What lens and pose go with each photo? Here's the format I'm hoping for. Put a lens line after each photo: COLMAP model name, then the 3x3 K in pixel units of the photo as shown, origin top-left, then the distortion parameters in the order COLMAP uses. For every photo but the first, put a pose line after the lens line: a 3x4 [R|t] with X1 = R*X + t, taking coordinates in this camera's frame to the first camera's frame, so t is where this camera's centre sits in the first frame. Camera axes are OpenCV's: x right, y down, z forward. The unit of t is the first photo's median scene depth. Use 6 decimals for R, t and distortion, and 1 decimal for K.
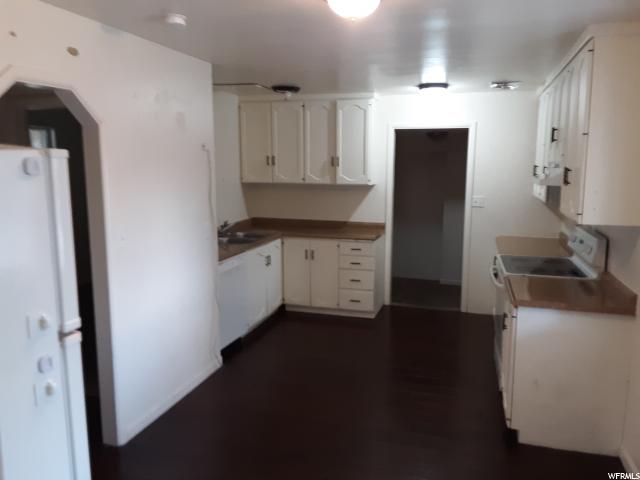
lens RADIAL K [[518.0, 0, 324.2], [0, 518.0, 238.7], [0, 0, 1]] dist [0.071015, -0.058799]
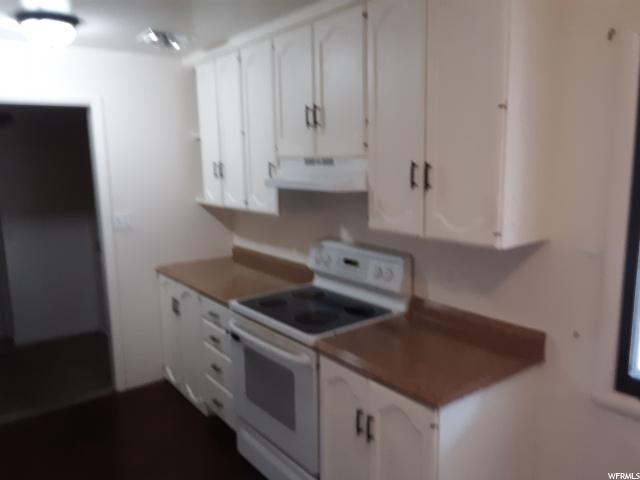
lens RADIAL K [[518.0, 0, 320.4], [0, 518.0, 237.5], [0, 0, 1]] dist [0.071015, -0.058799]
pose [[0.605640, -0.151023, 0.781276, -0.064002], [0.147091, 0.986152, 0.076602, -0.061308], [-0.782026, 0.068526, 0.619467, 0.389523]]
